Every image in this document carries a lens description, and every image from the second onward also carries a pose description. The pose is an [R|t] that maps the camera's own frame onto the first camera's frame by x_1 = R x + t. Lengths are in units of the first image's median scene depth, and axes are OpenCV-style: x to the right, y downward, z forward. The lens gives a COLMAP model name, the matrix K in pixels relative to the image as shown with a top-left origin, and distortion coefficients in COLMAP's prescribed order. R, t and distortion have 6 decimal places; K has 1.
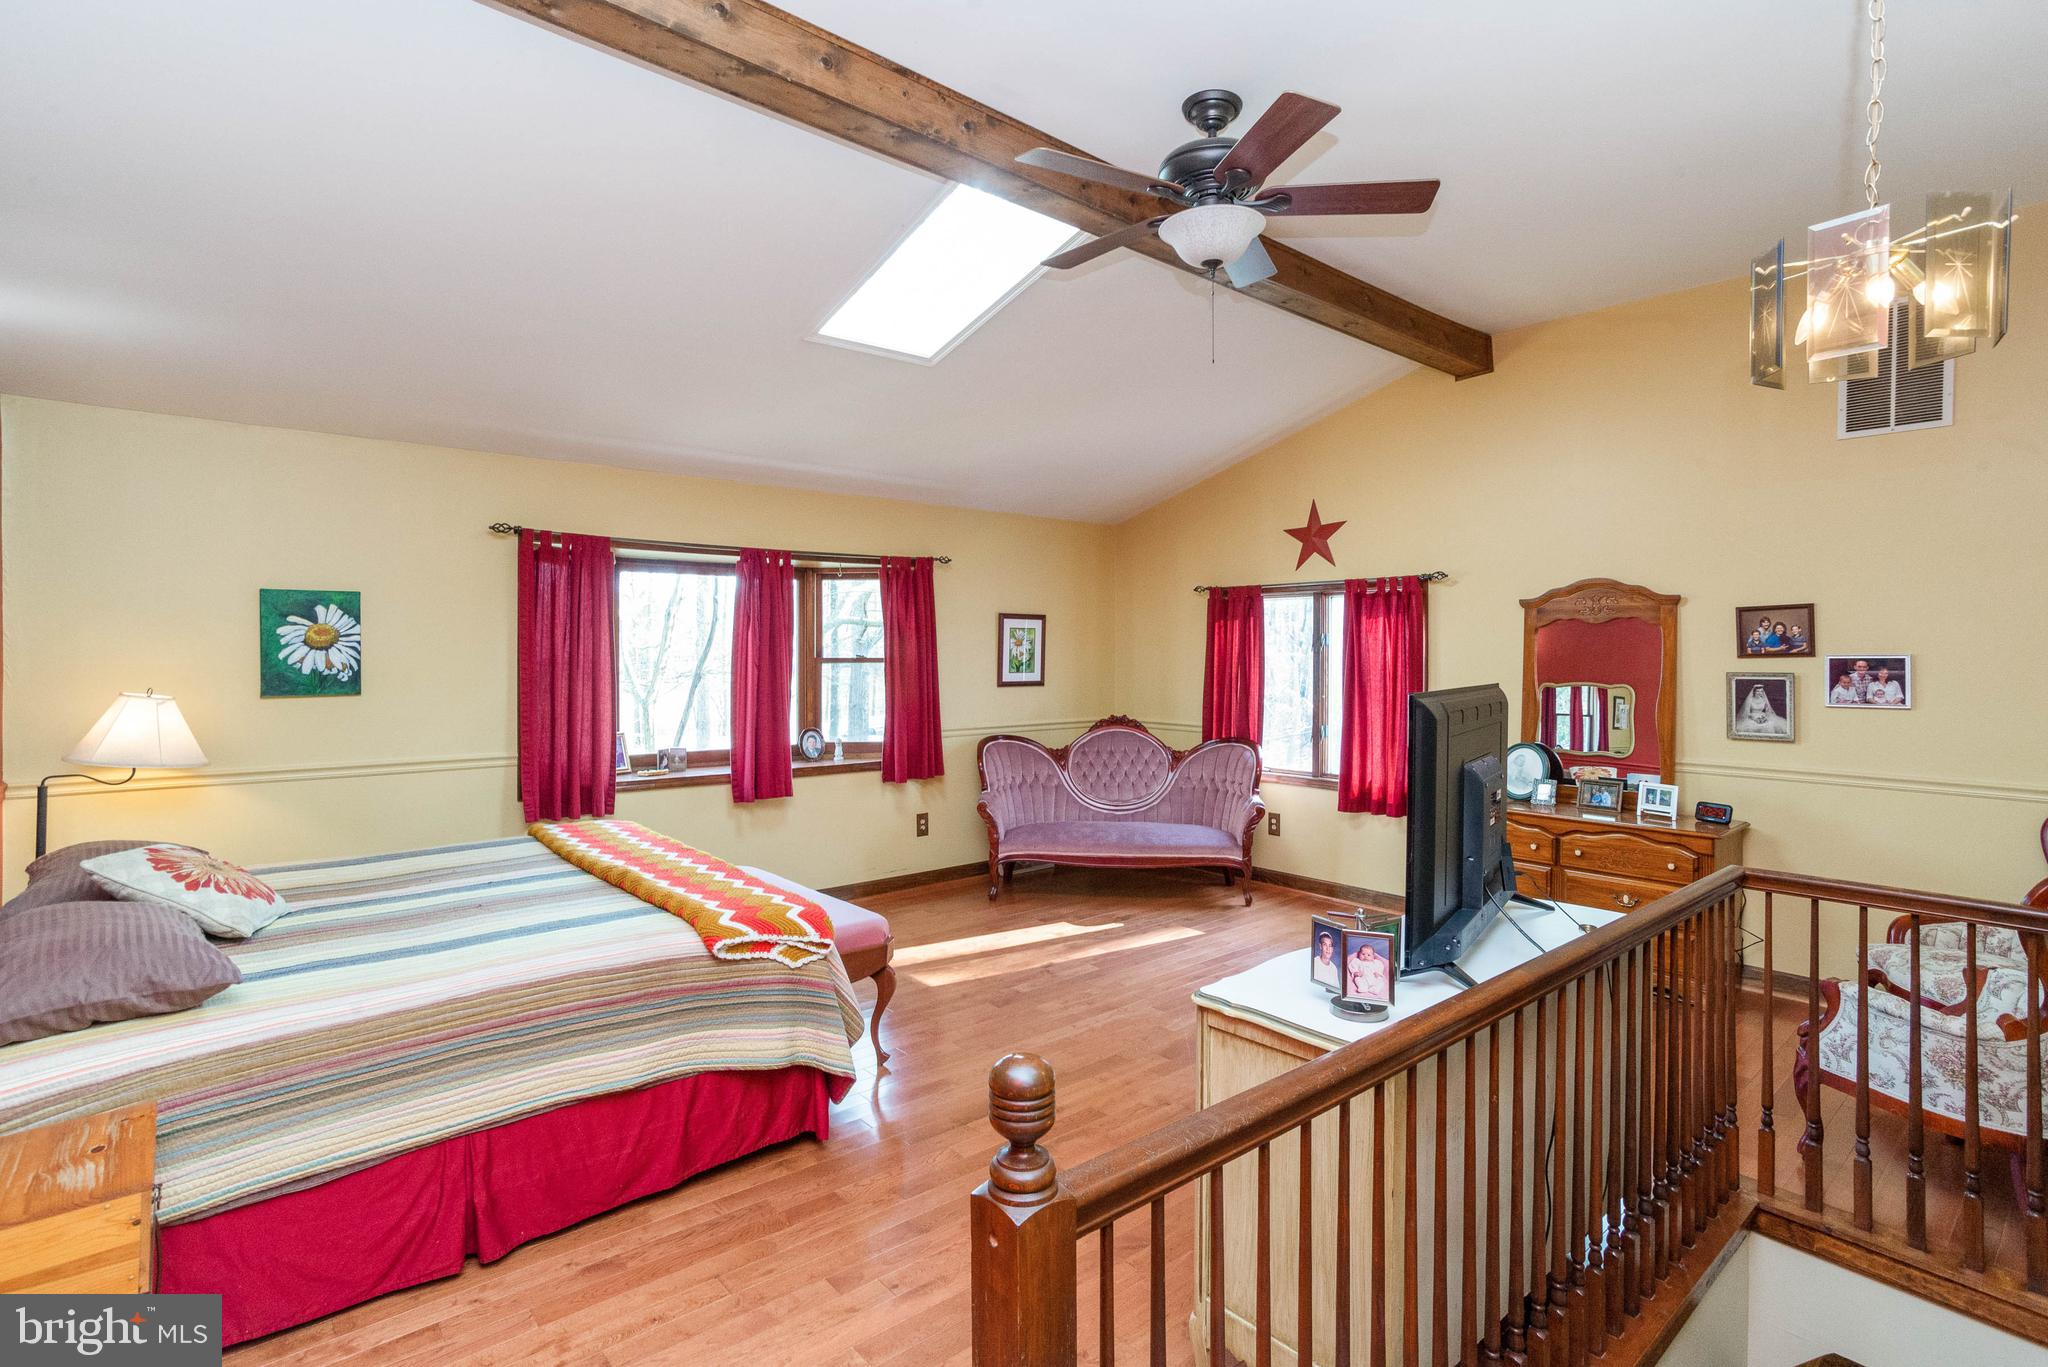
lens RADIAL K [[986.9, 0, 1014.2], [0, 986.9, 656.1], [0, 0, 1]] dist [-0.055335, 0.038209]
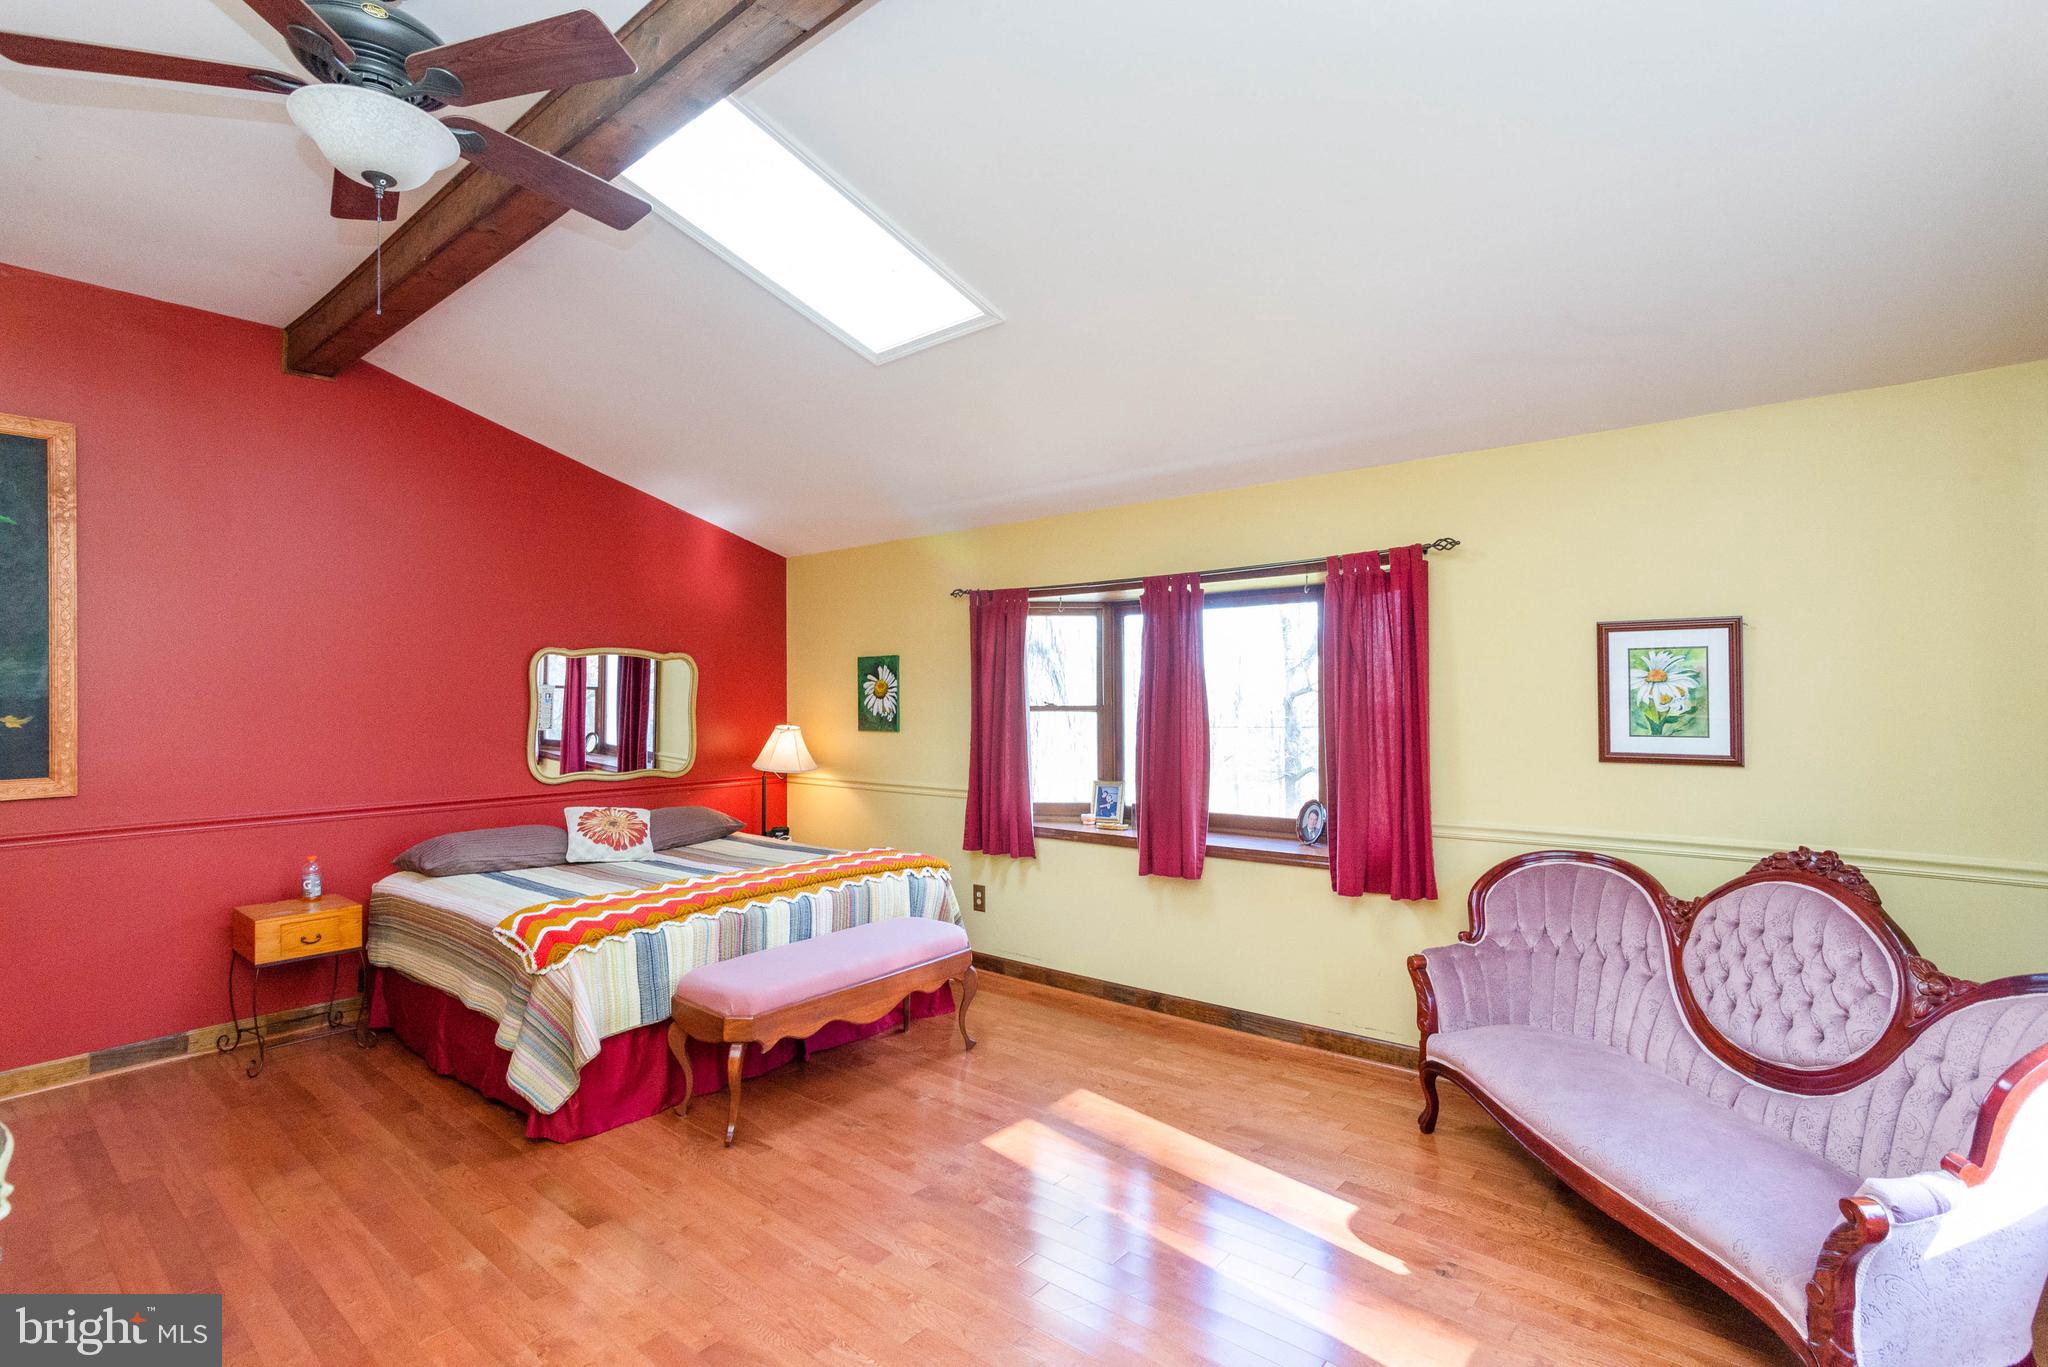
lens RADIAL K [[986.9, 0, 1014.2], [0, 986.9, 656.1], [0, 0, 1]] dist [-0.055335, 0.038209]
pose [[0.159079, -0.046983, -0.986147, 0.569936], [-0.001594, 0.998853, -0.047846, 0.000197], [0.987265, 0.009183, 0.158822, 0.763076]]
